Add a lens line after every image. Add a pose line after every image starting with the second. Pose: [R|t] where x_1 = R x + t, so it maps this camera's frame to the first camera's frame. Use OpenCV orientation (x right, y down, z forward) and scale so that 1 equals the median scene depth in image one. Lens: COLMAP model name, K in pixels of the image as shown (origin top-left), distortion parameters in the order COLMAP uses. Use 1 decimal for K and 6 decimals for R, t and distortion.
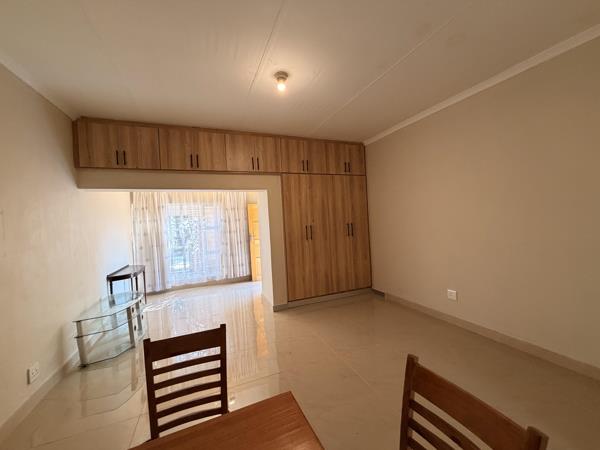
lens RADIAL K [[237.4, 0, 297.1], [0, 237.4, 224.3], [0, 0, 1]] dist [0.002698, 0.000406]
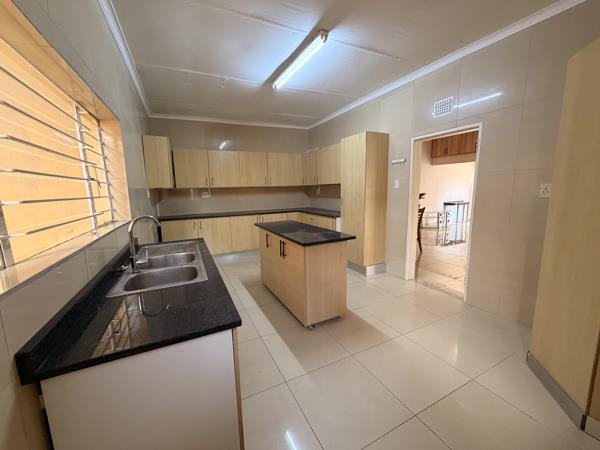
lens RADIAL K [[237.4, 0, 295.2], [0, 237.4, 224.5], [0, 0, 1]] dist [0.002698, 0.000406]
pose [[0.062244, 0.202605, -0.977280, 1.243718], [0.006555, 0.979075, 0.203395, -0.041064], [0.998039, -0.019066, 0.059614, -0.501158]]
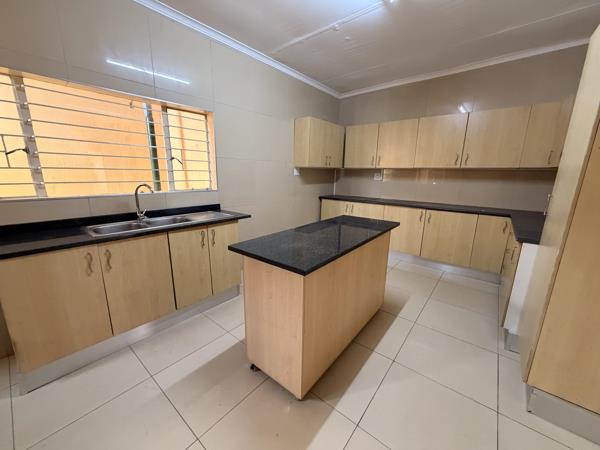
lens RADIAL K [[237.4, 0, 299.7], [0, 237.4, 225.2], [0, 0, 1]] dist [0.002698, 0.000406]
pose [[-0.877914, 0.146944, -0.455713, 0.852942], [0.029693, 0.966621, 0.254482, -0.017444], [0.477896, 0.209882, -0.852974, -0.131927]]
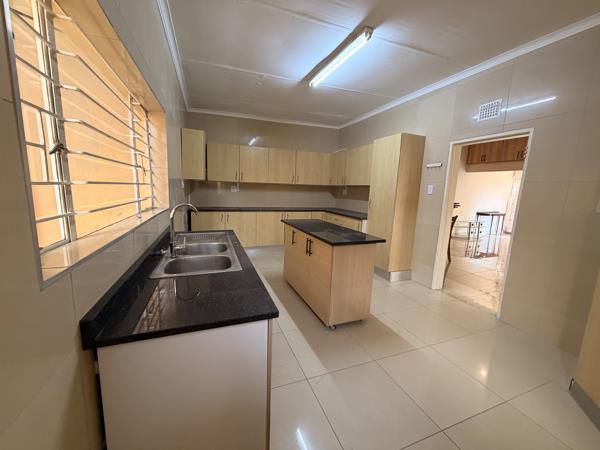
lens RADIAL K [[237.4, 0, 296.1], [0, 237.4, 224.1], [0, 0, 1]] dist [0.002698, 0.000406]
pose [[-0.031091, 0.204901, -0.978289, 1.243615], [-0.046700, 0.977395, 0.206198, -0.036917], [0.998425, 0.052097, -0.020819, -0.521669]]
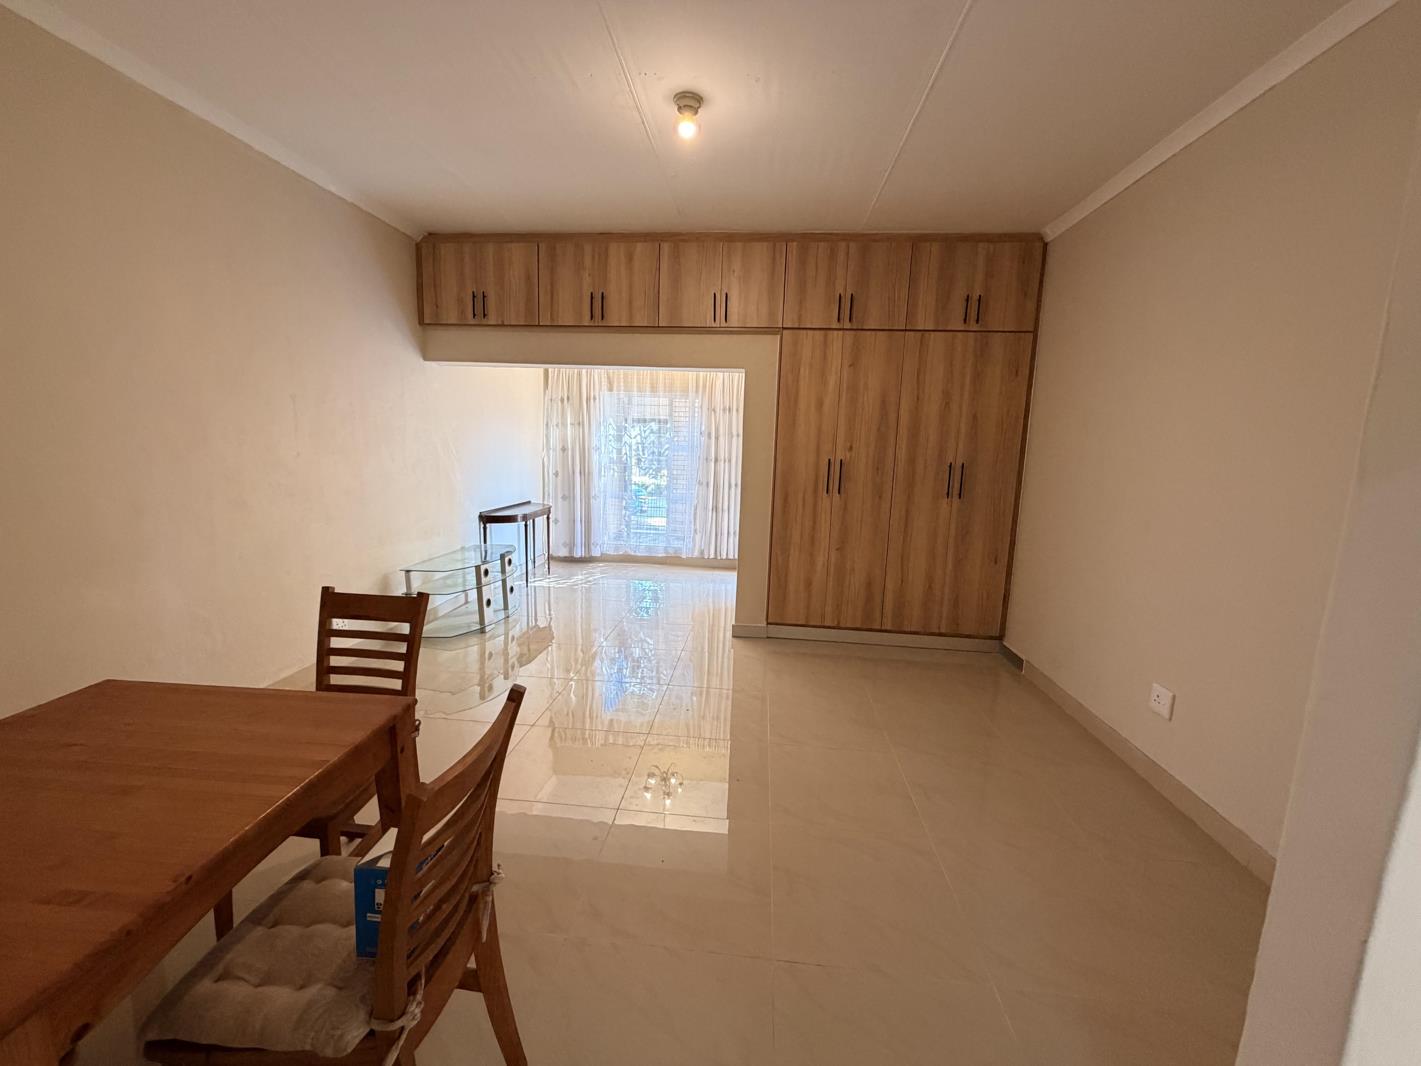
lens RADIAL K [[562.1, 0, 705.4], [0, 562.1, 530.1], [0, 0, 1]] dist [0.002698, 0.000406]
pose [[0.884846, 0.147784, -0.441824, 0.297743], [-0.083116, 0.983216, 0.162414, -0.014064], [0.458410, -0.106989, 0.882277, 0.014244]]
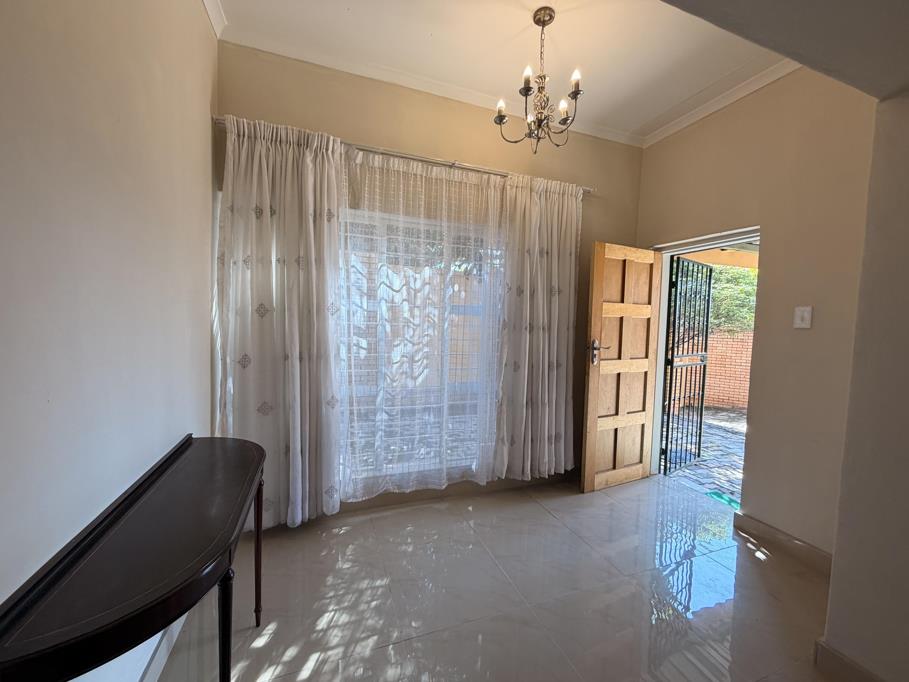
lens RADIAL K [[359.6, 0, 455.8], [0, 359.6, 337.9], [0, 0, 1]] dist [0.002698, 0.000406]
pose [[0.995759, 0.087299, -0.029037, -0.535835], [-0.085853, 0.995161, 0.047793, 0.045498], [0.033069, -0.045098, 0.998435, 0.791445]]
